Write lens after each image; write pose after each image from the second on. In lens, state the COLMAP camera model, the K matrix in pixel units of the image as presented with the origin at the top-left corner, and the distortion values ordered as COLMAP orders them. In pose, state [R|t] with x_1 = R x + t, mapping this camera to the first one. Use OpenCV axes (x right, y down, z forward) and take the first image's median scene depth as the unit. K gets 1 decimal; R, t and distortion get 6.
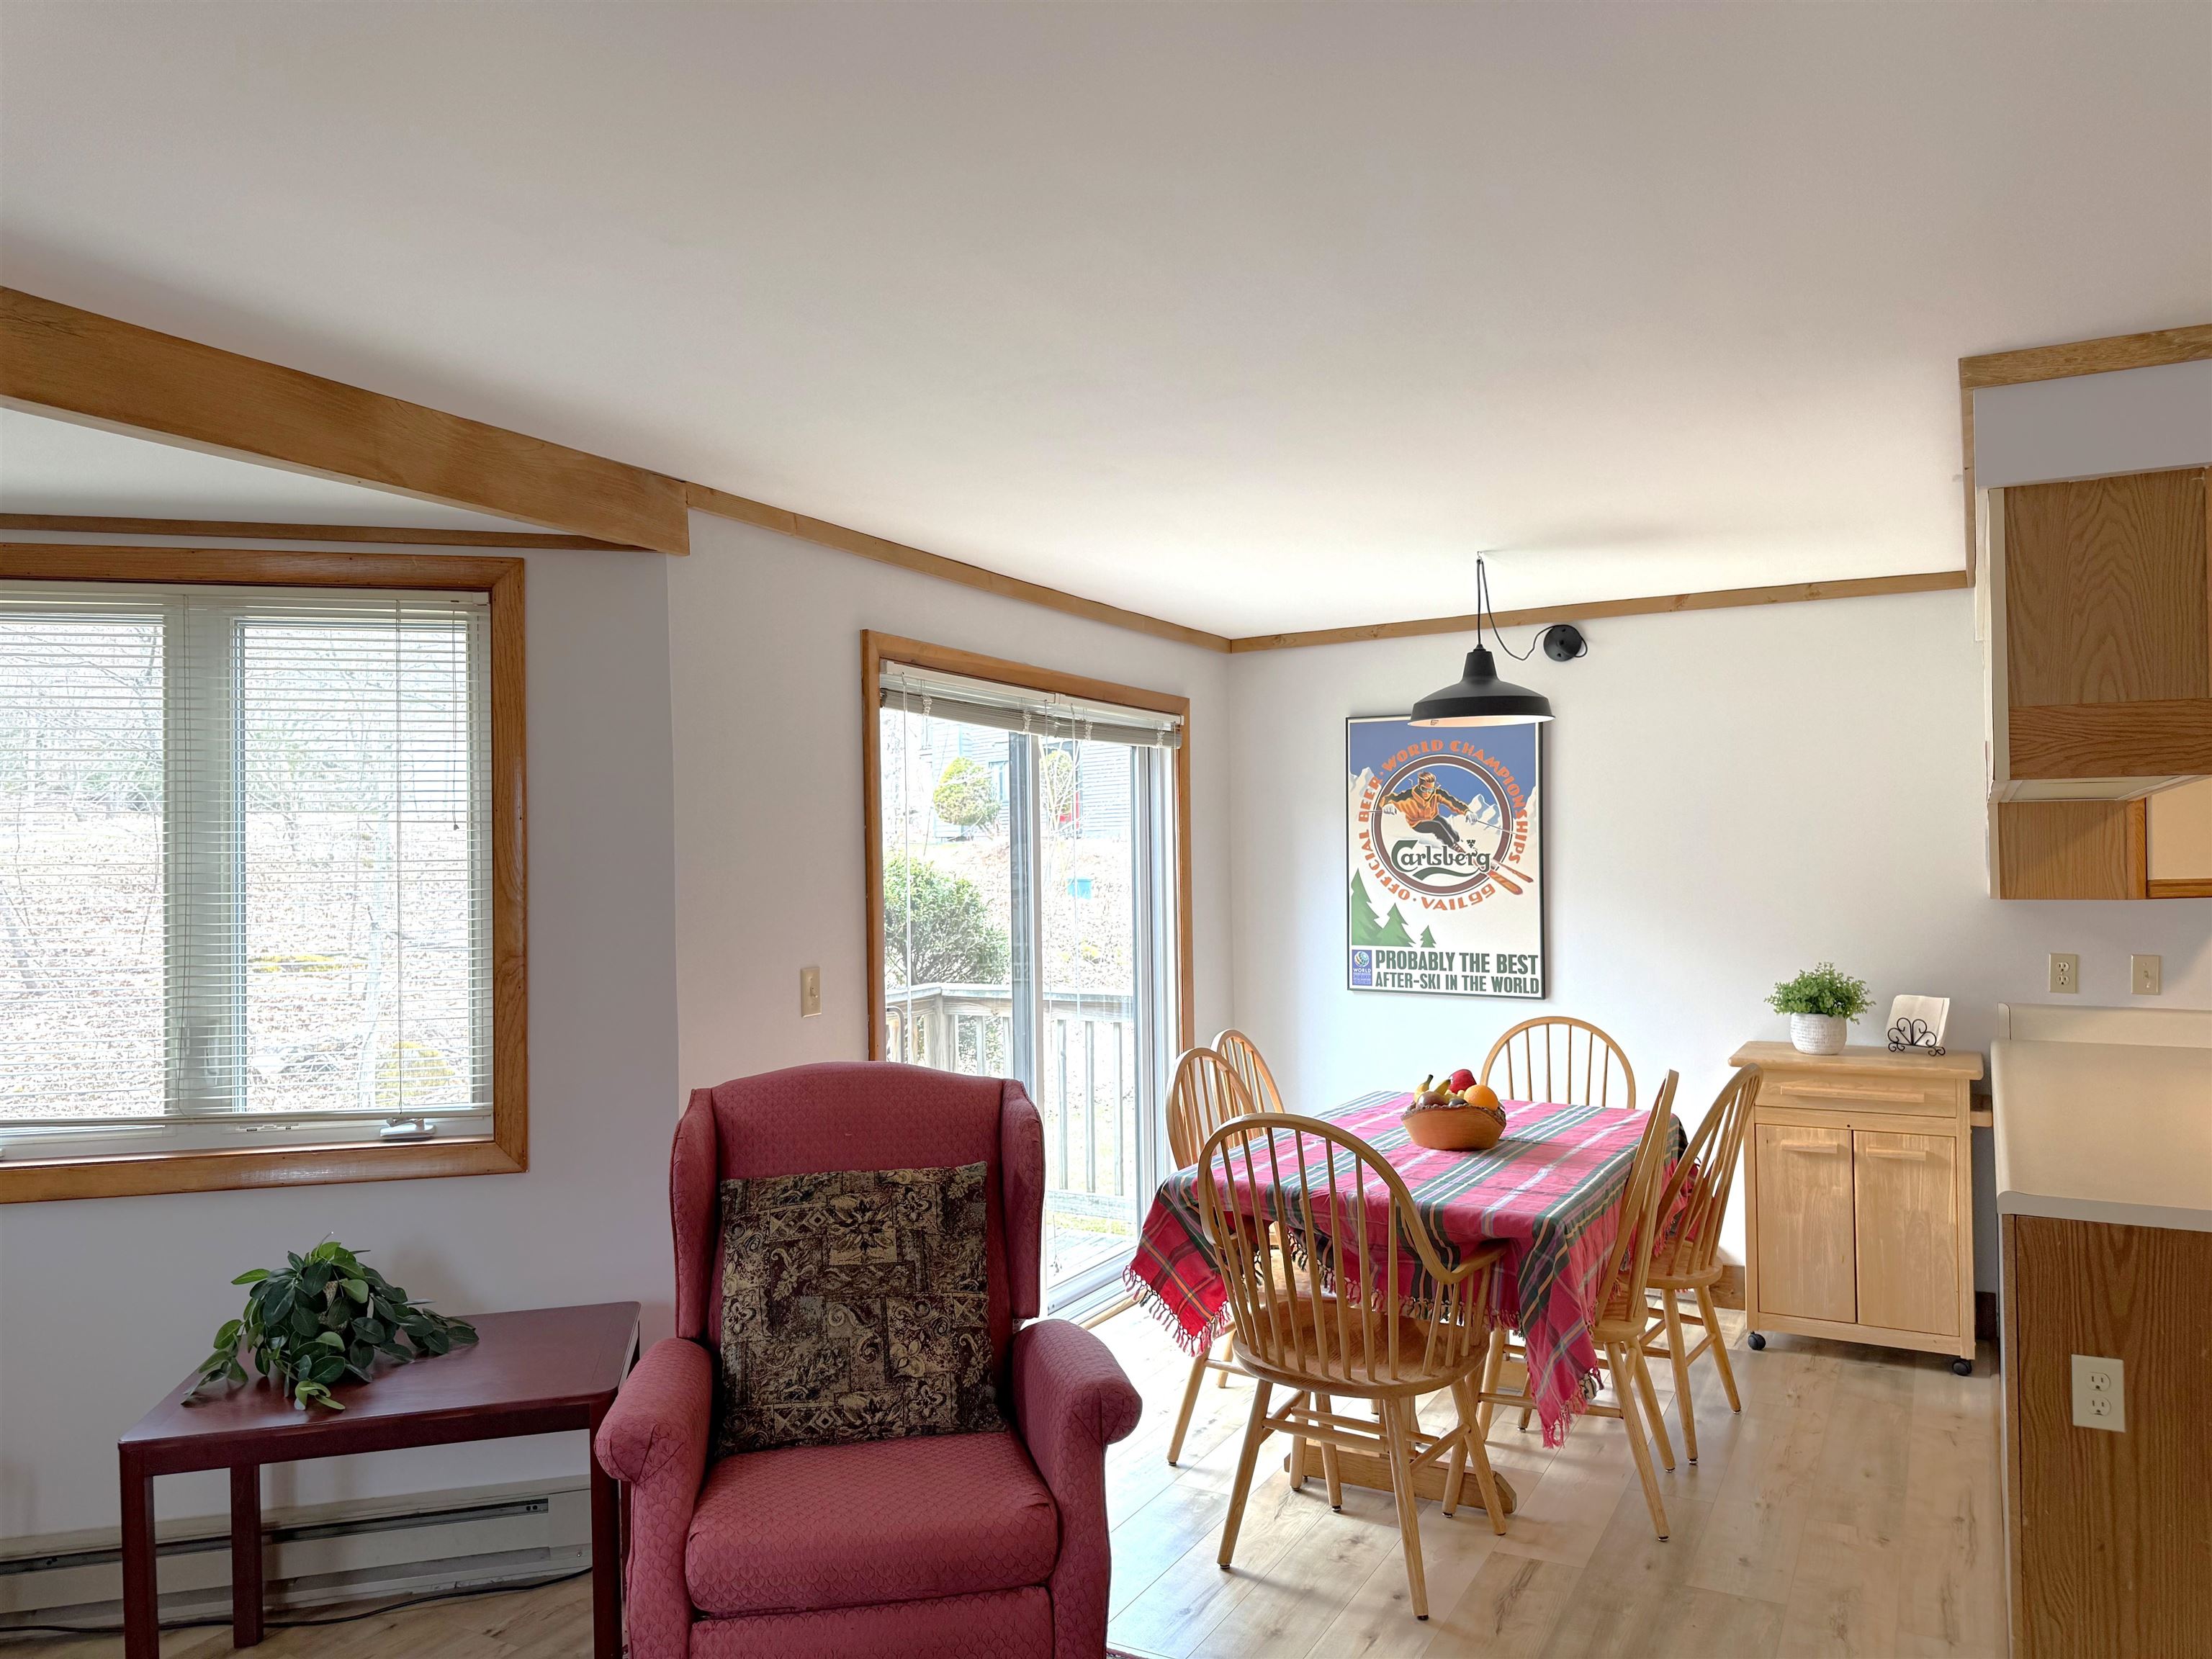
lens RADIAL K [[1551.4, 0, 1095.6], [0, 1551.4, 837.6], [0, 0, 1]] dist [0.071068, -0.092374]
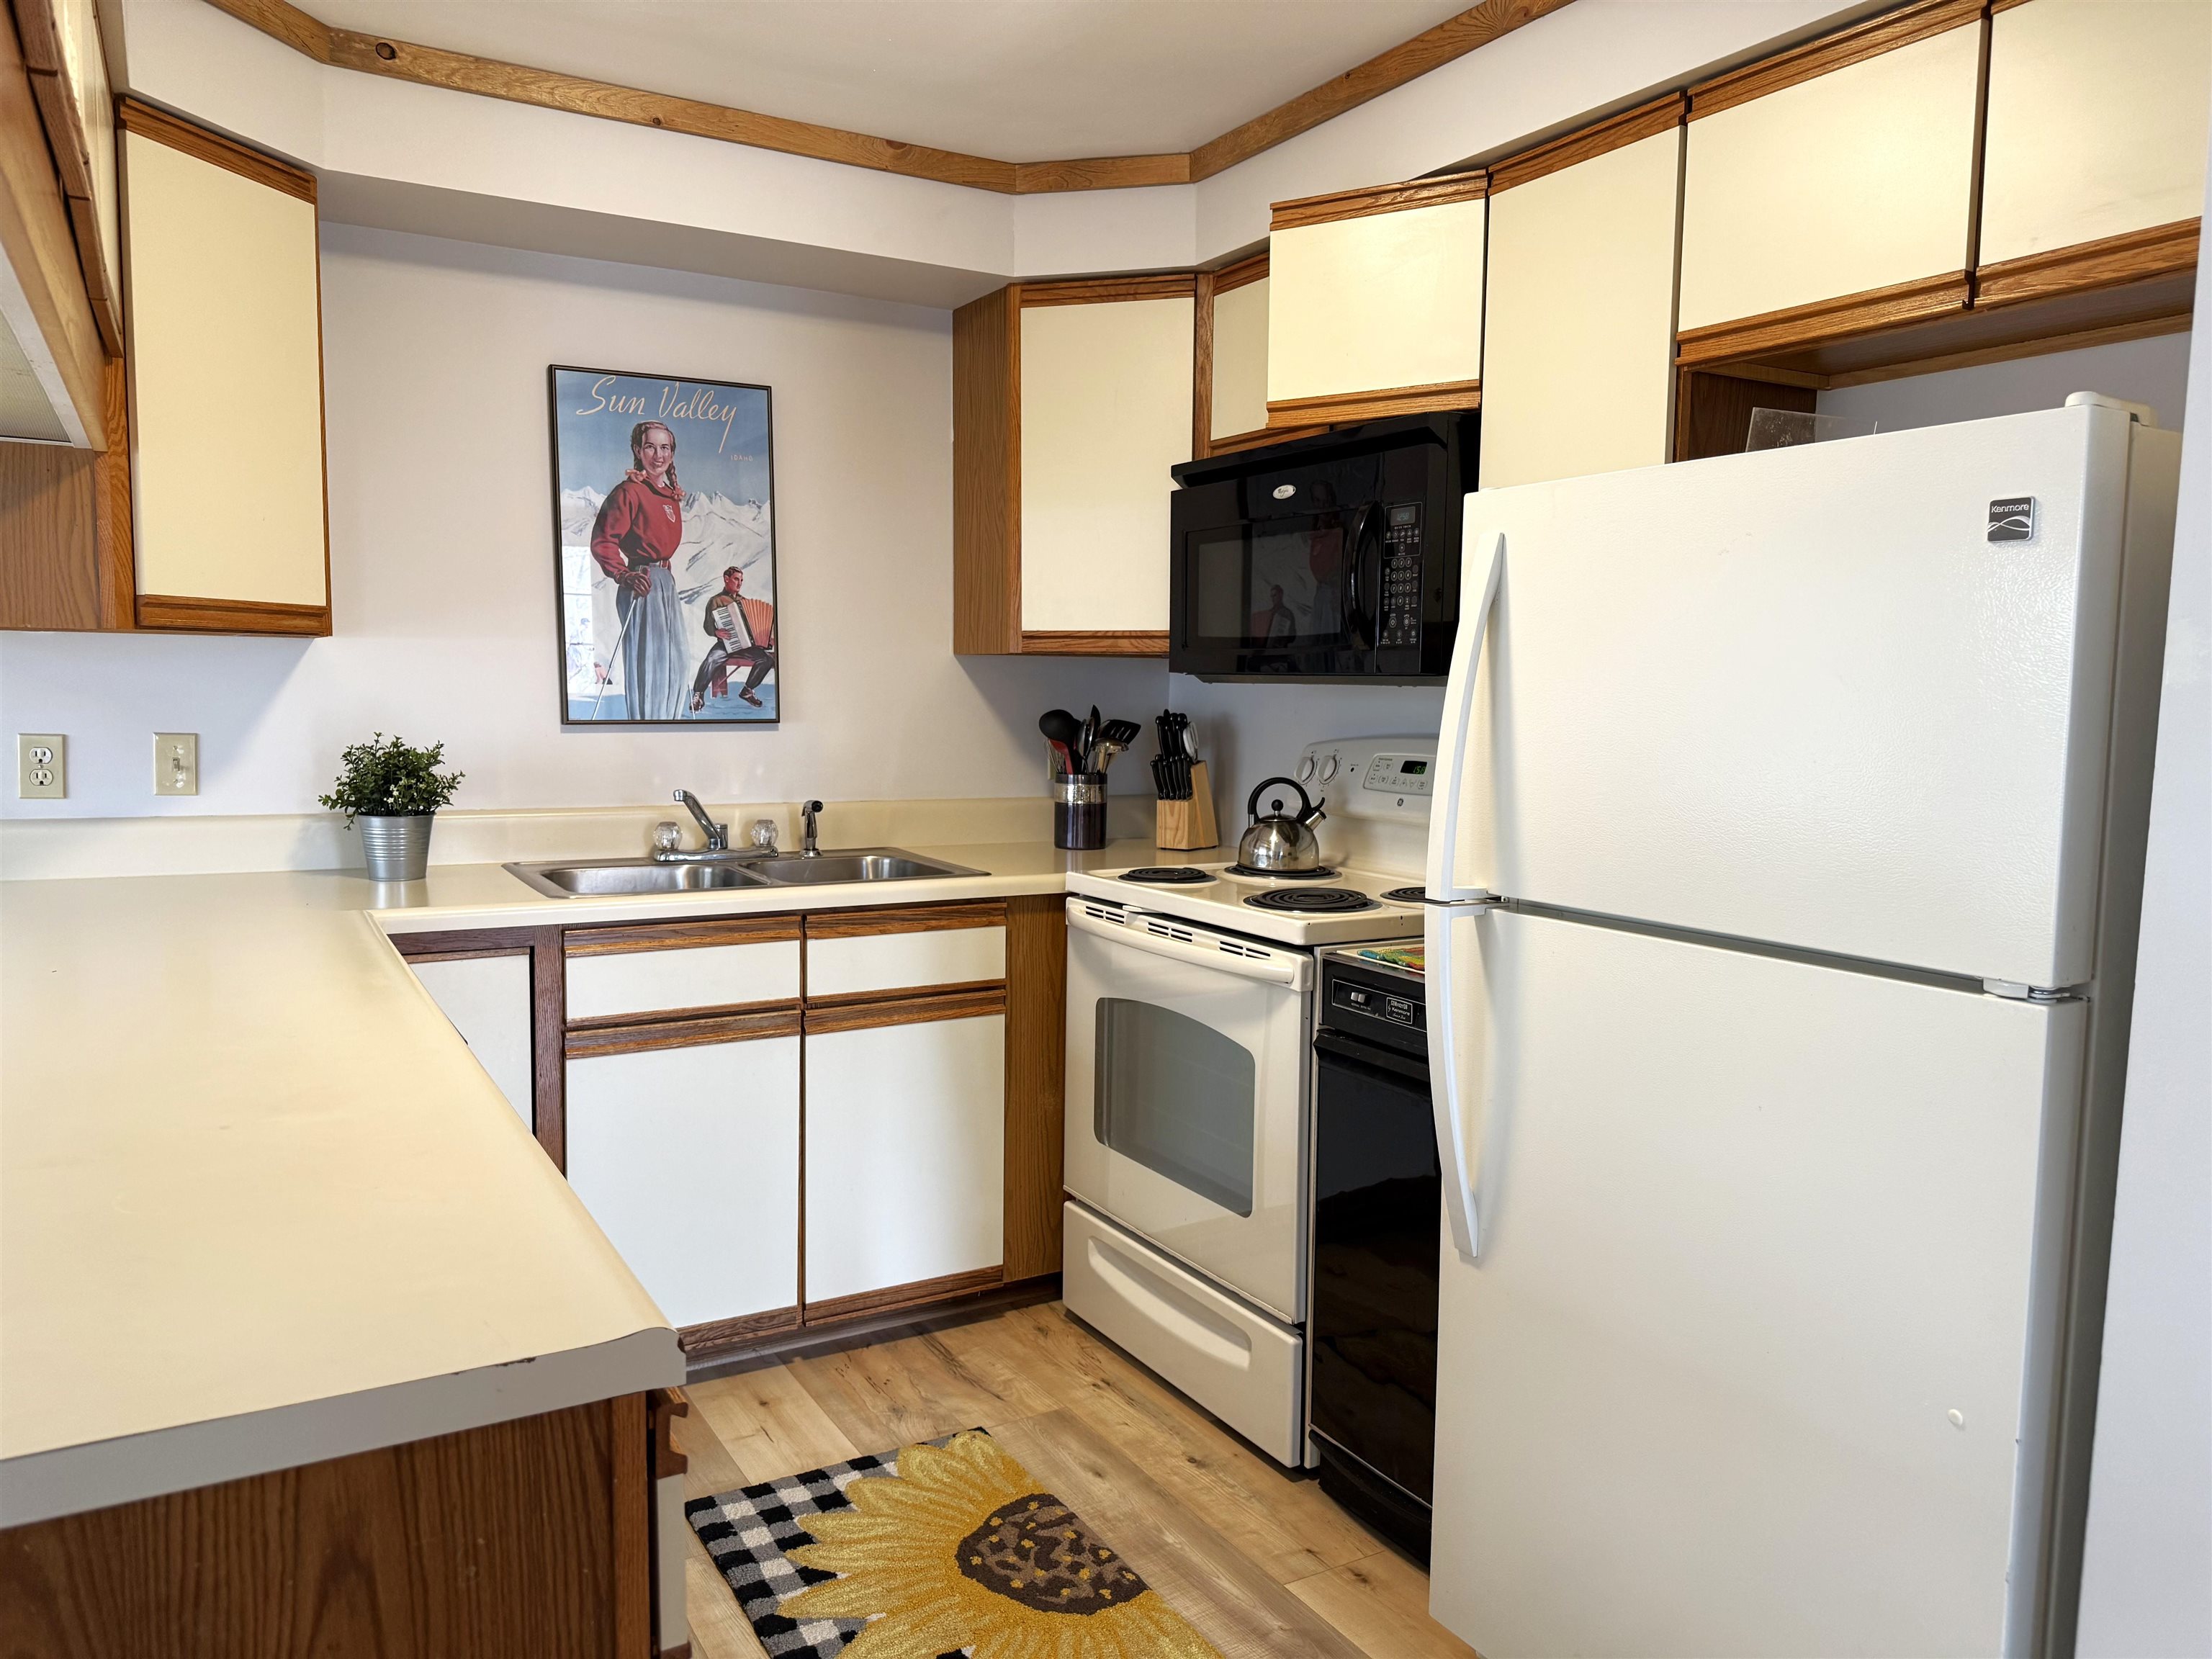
lens RADIAL K [[1551.4, 0, 1100.7], [0, 1551.4, 843.2], [0, 0, 1]] dist [0.071068, -0.092374]
pose [[0.511189, -0.069643, 0.856642, 0.307601], [-0.035112, 0.994187, 0.101778, 0.040300], [-0.858751, -0.082106, 0.505772, 0.350061]]
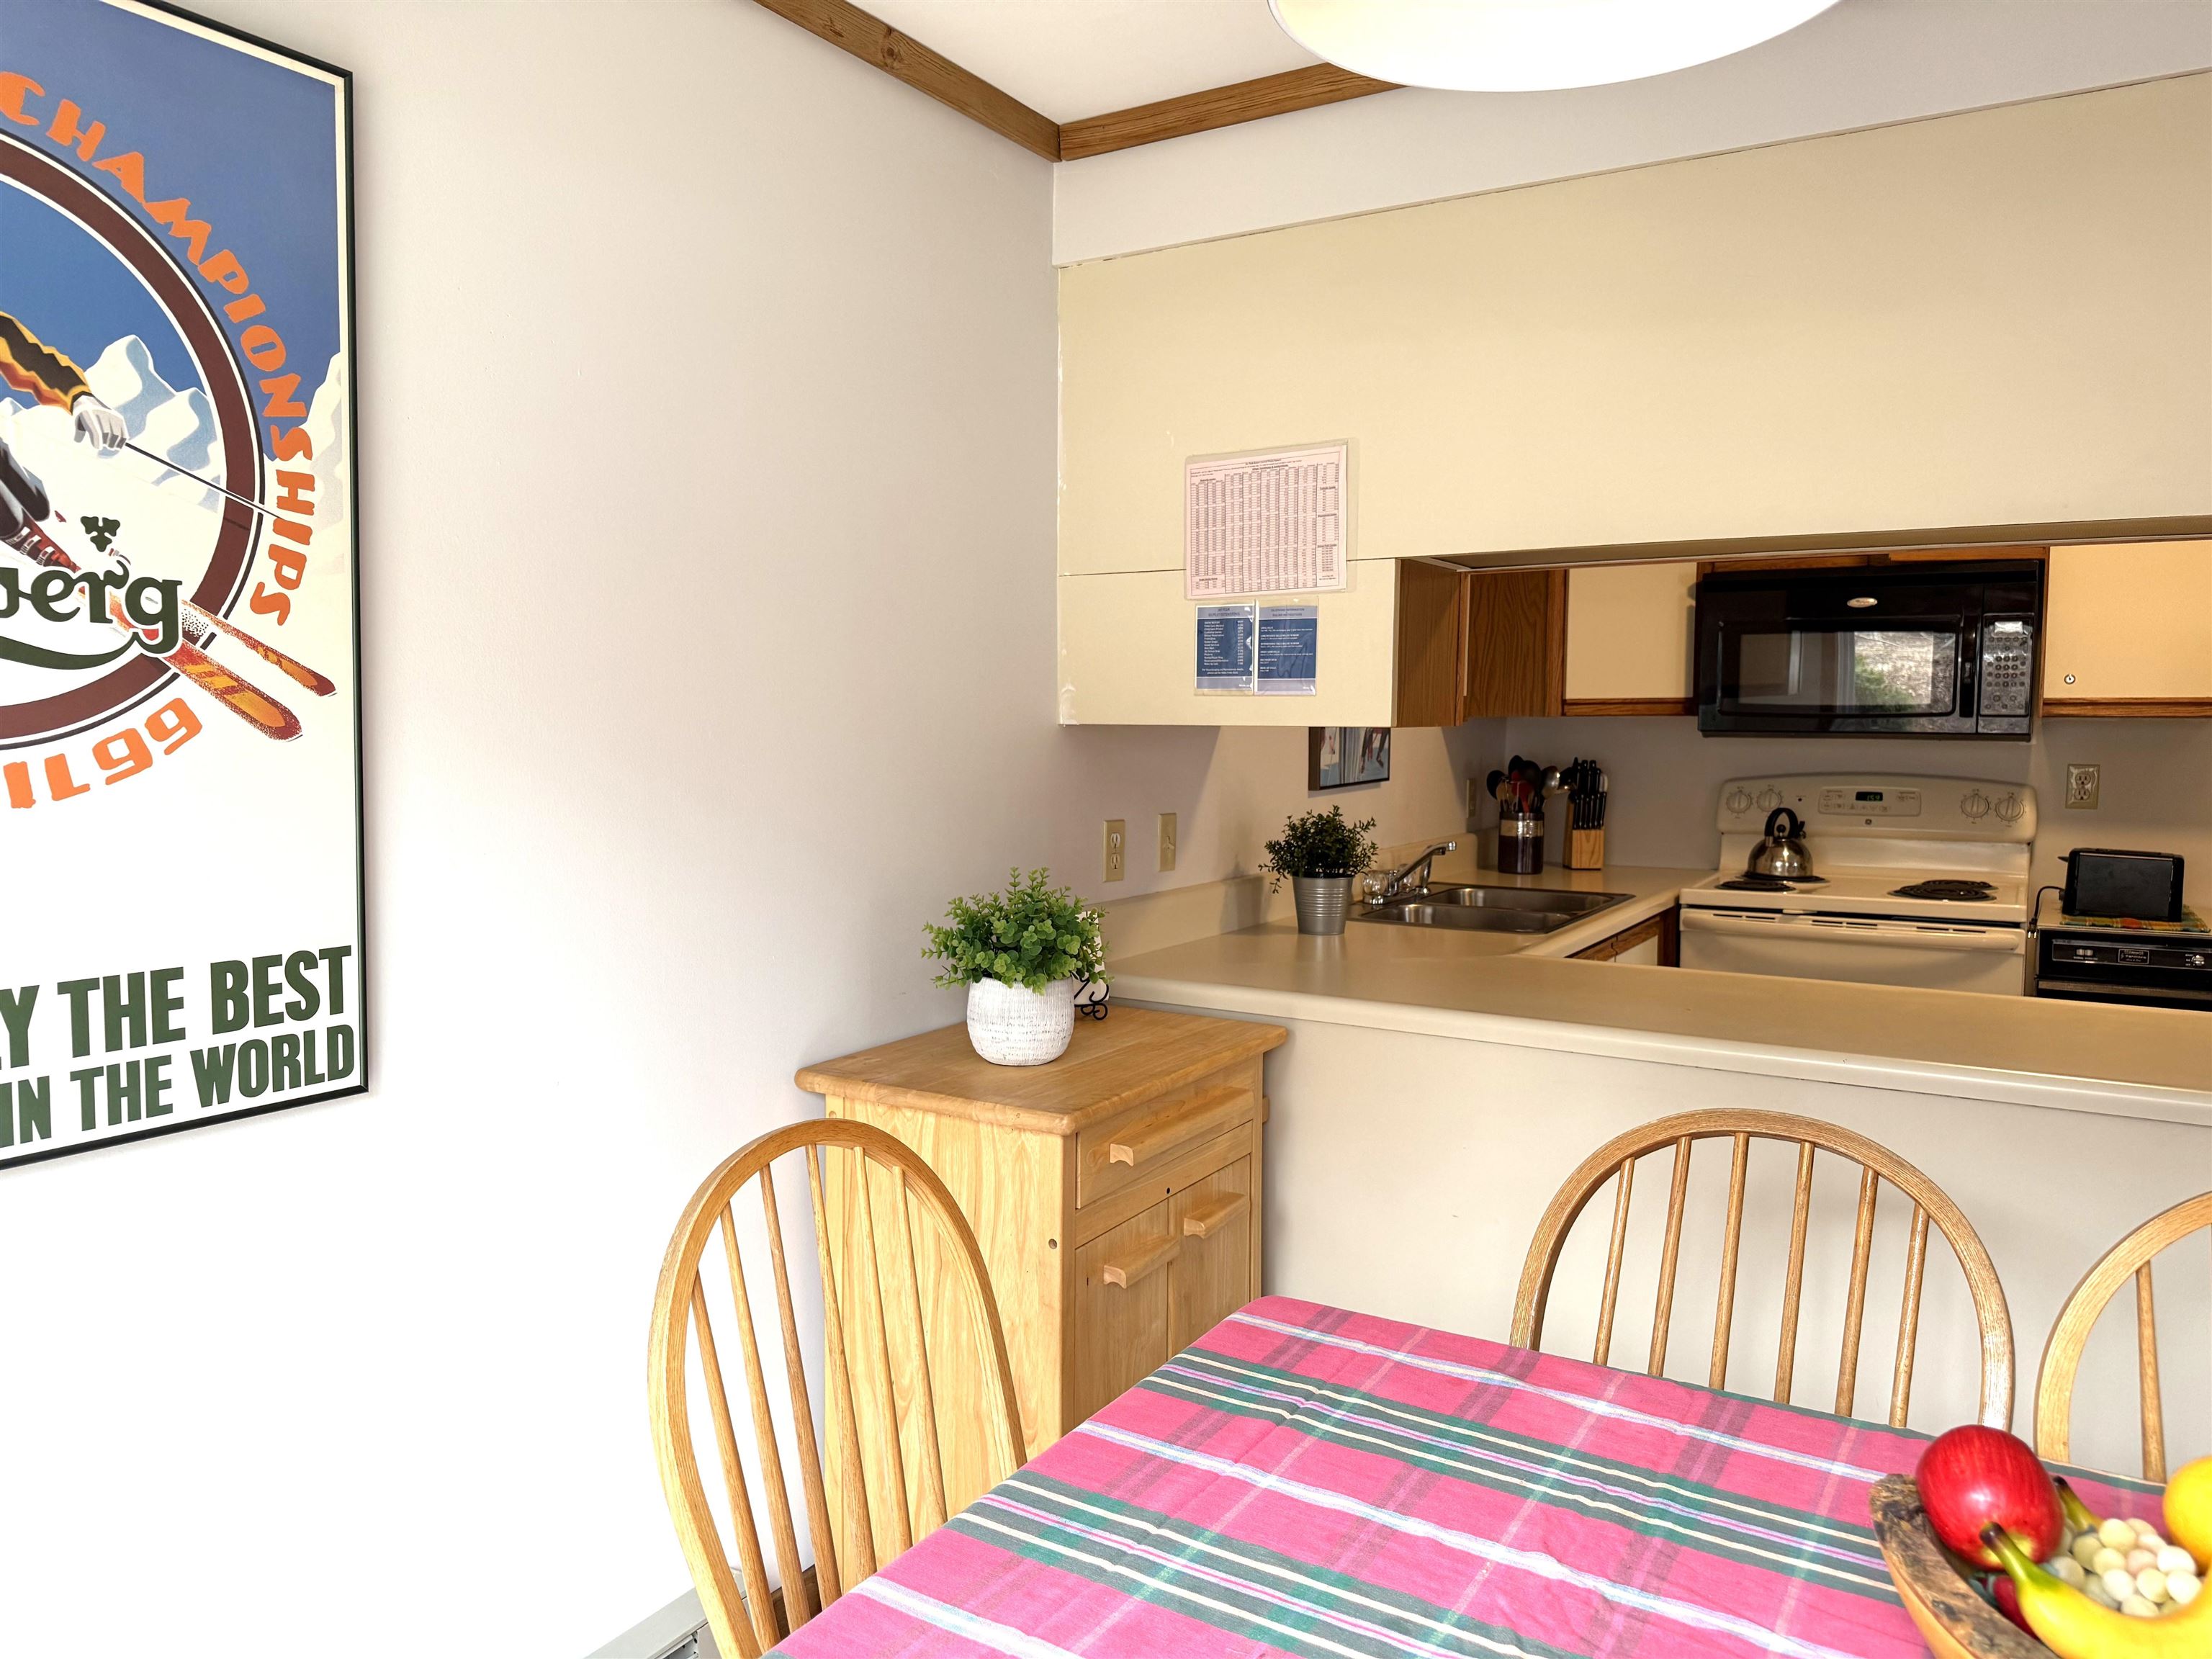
lens RADIAL K [[1551.4, 0, 1082.8], [0, 1551.4, 839.8], [0, 0, 1]] dist [0.071068, -0.092374]
pose [[0.043985, -0.072001, 0.996434, -0.002347], [-0.017848, 0.997184, 0.072843, 0.036976], [-0.998873, -0.020988, 0.042576, 0.990706]]
